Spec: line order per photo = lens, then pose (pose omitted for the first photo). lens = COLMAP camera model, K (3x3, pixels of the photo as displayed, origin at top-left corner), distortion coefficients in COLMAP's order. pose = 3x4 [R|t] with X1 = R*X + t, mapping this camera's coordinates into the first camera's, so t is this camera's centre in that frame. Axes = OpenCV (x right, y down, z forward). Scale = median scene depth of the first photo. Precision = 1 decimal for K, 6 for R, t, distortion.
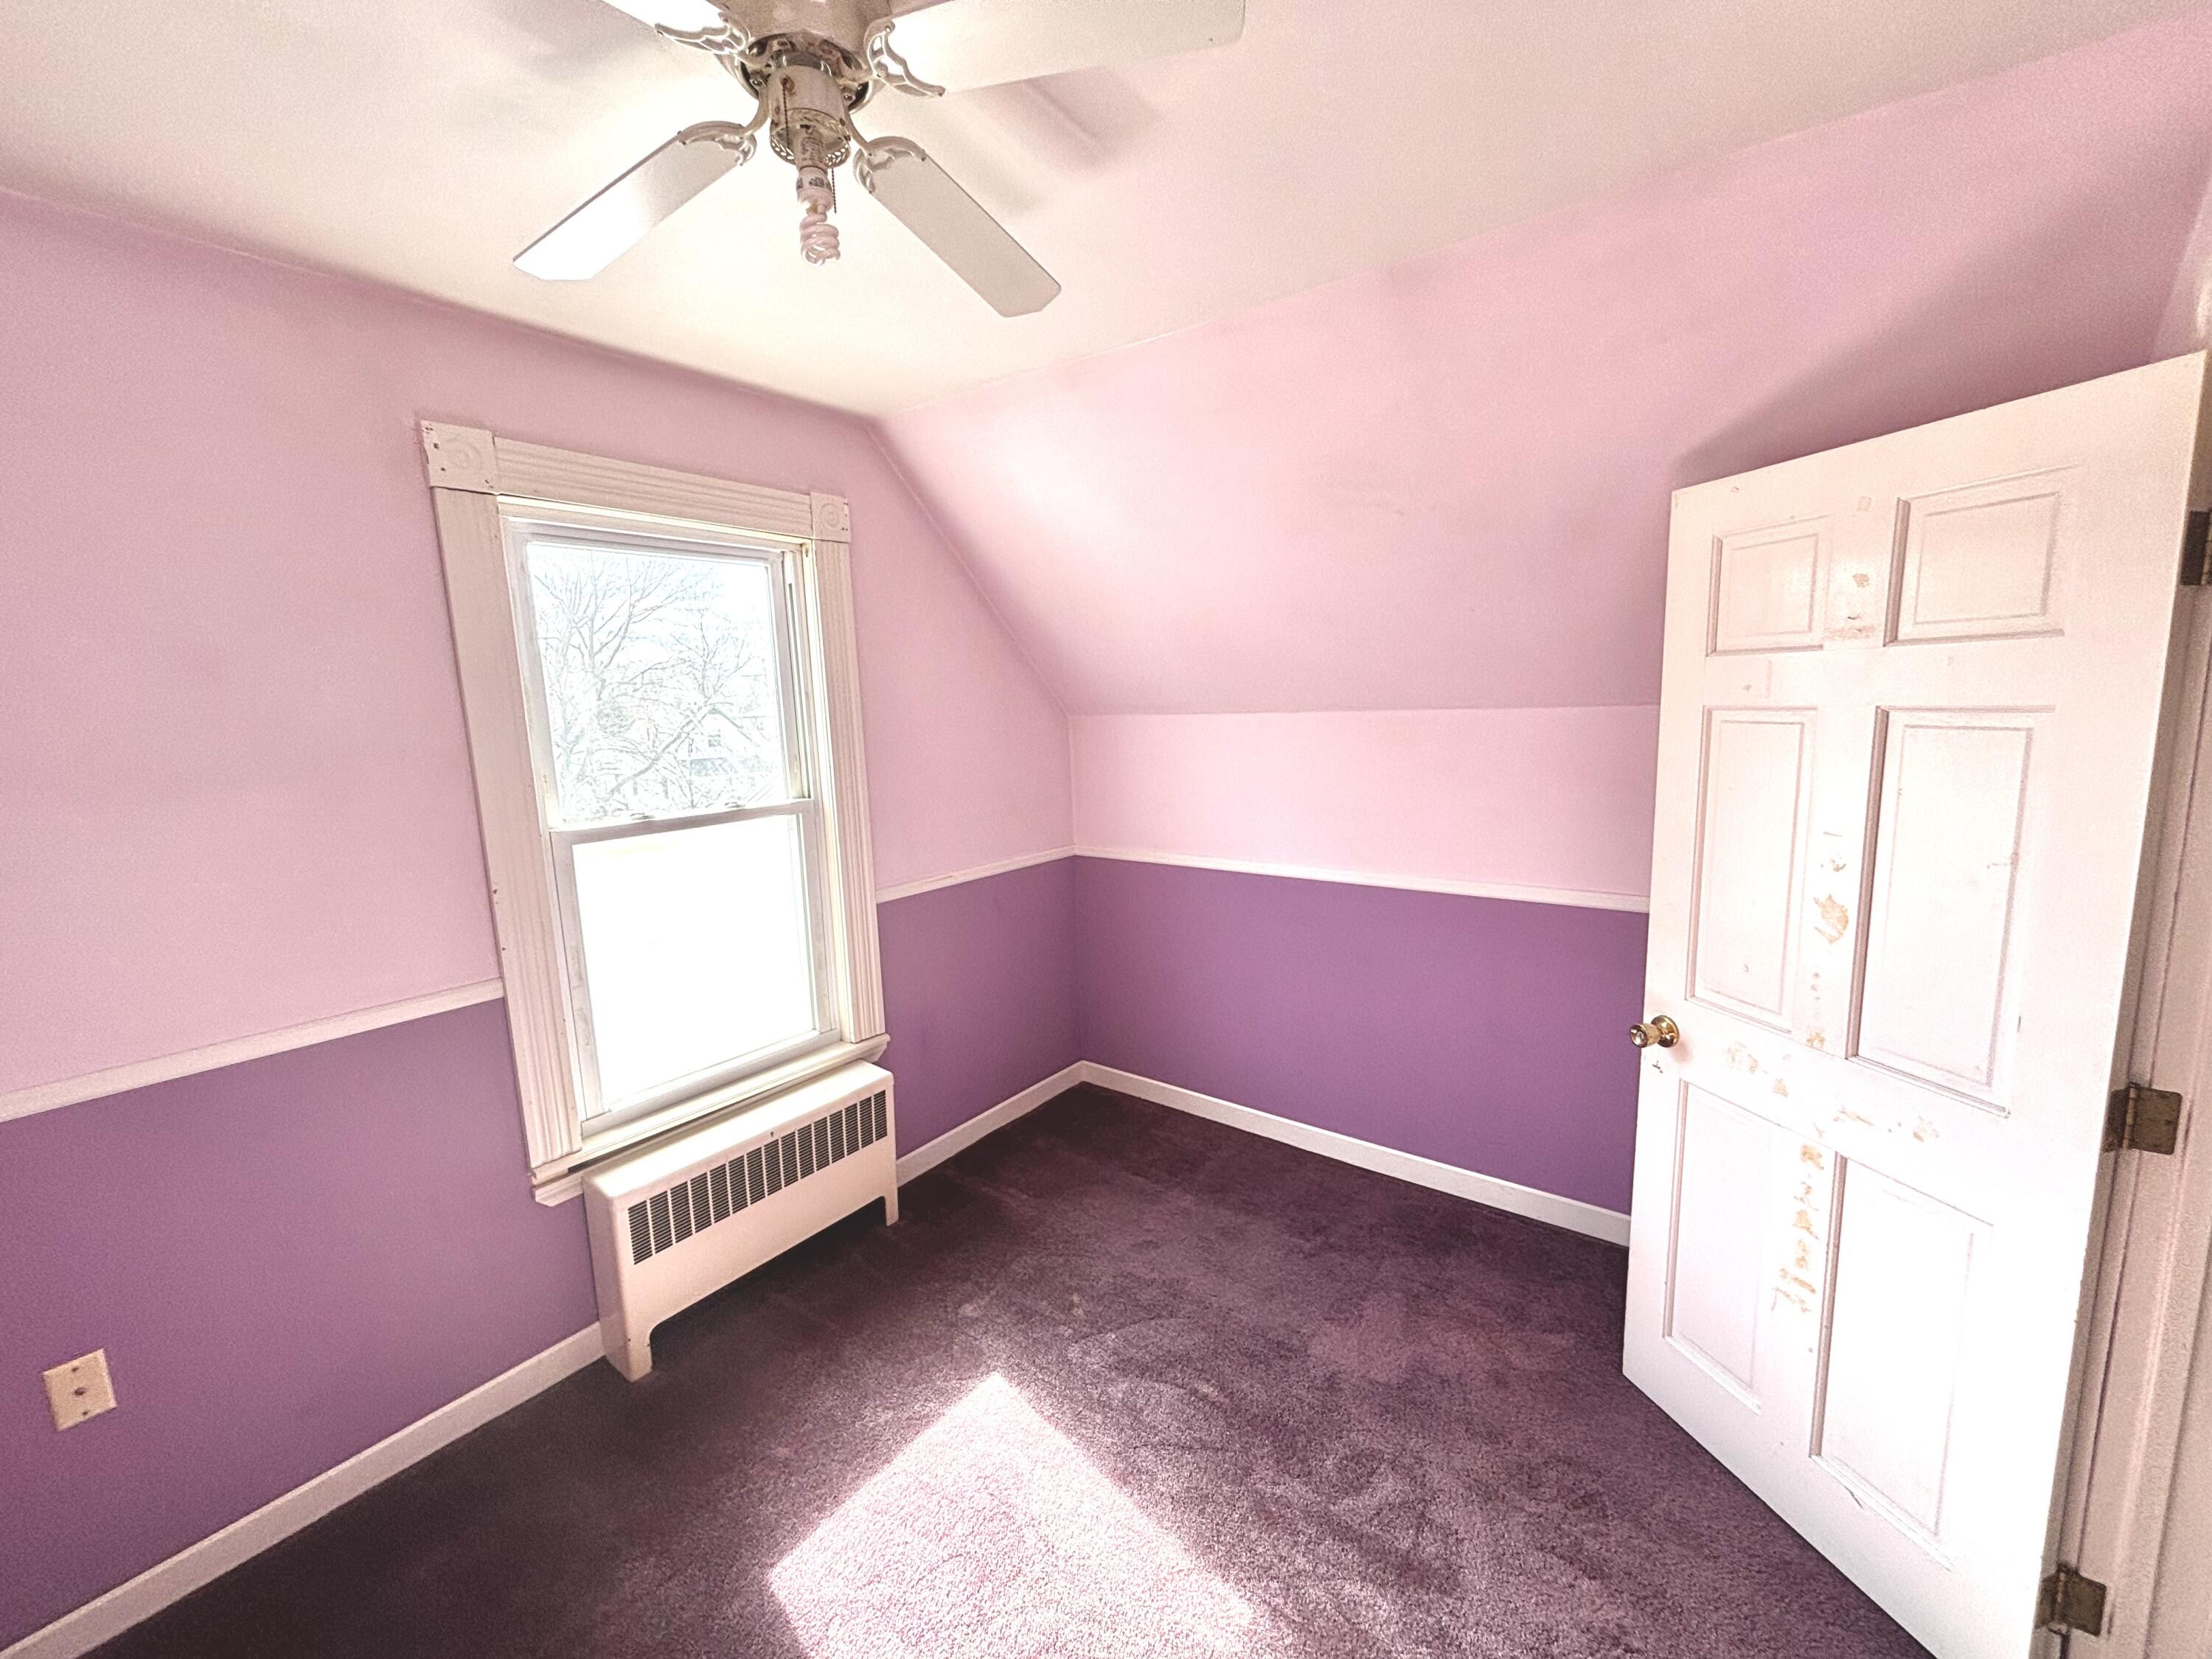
lens RADIAL K [[894.5, 0, 1106.4], [0, 894.5, 825.0], [0, 0, 1]] dist [0.002654, 0.000178]
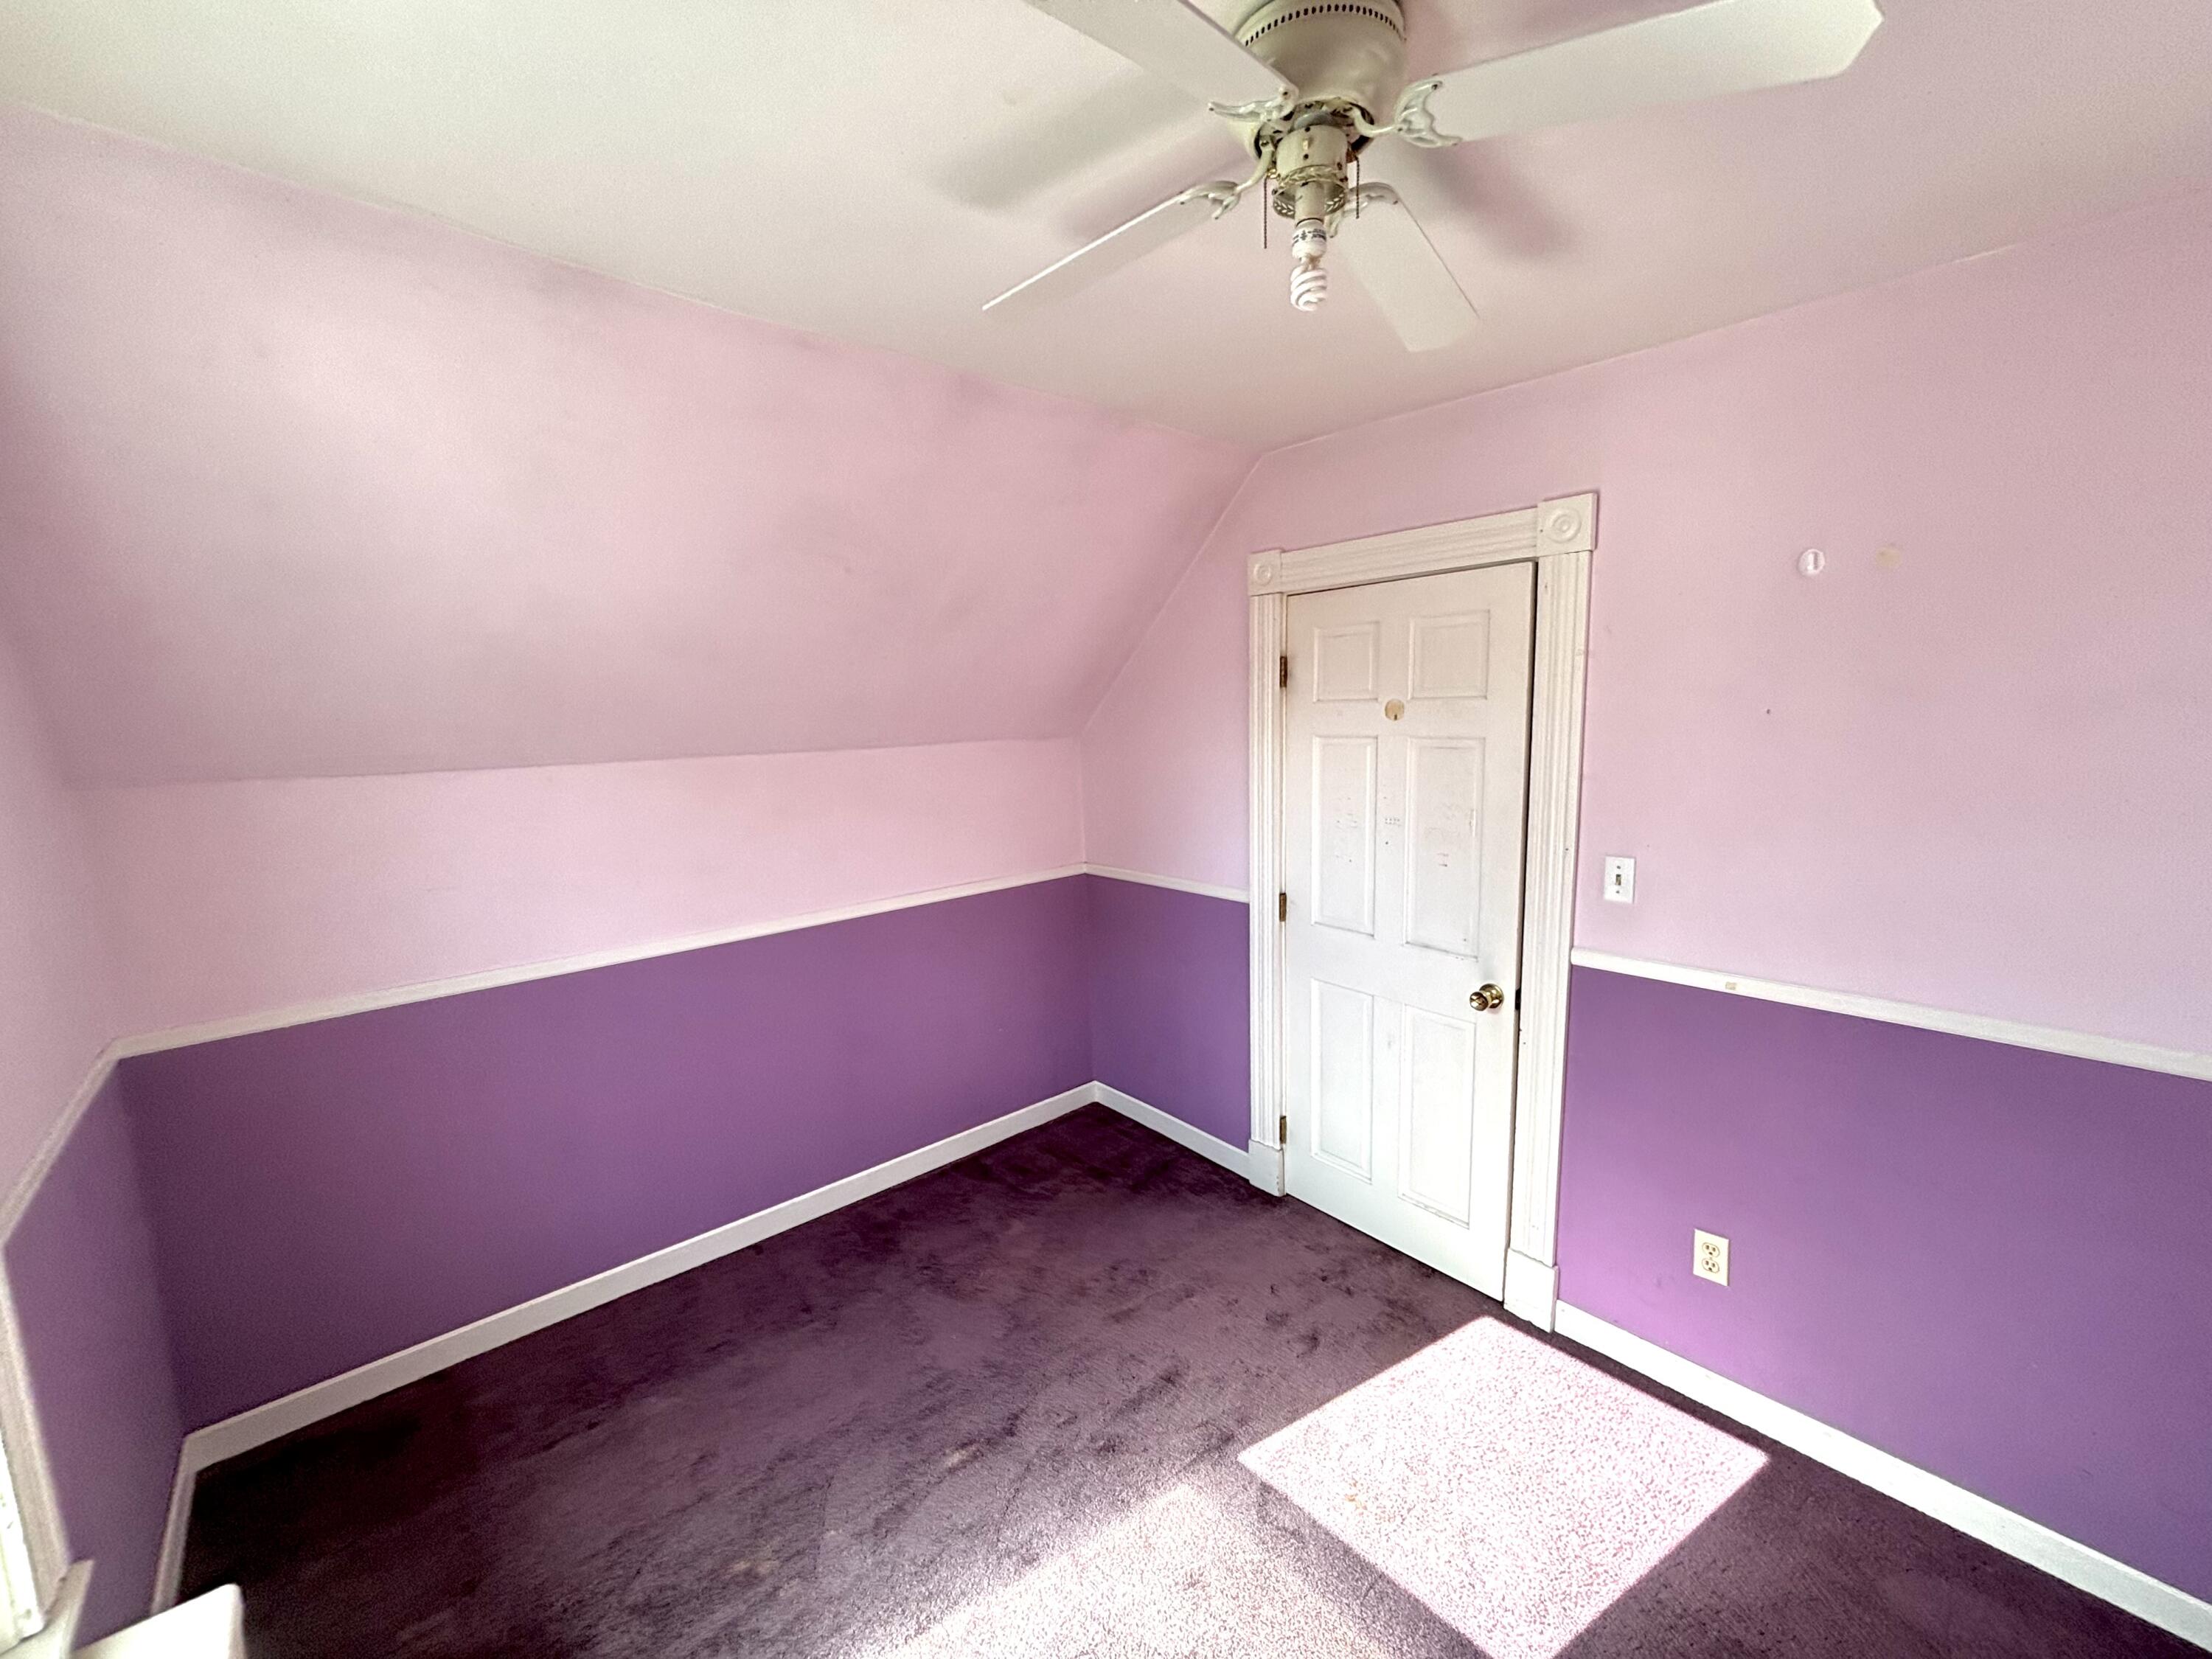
lens RADIAL K [[894.5, 0, 1106.4], [0, 894.5, 825.0], [0, 0, 1]] dist [0.002654, 0.000178]
pose [[0.193631, -0.088030, 0.977117, -0.682293], [0.163855, 0.984879, 0.056259, -0.048151], [-0.967294, 0.149212, 0.205127, 0.529051]]
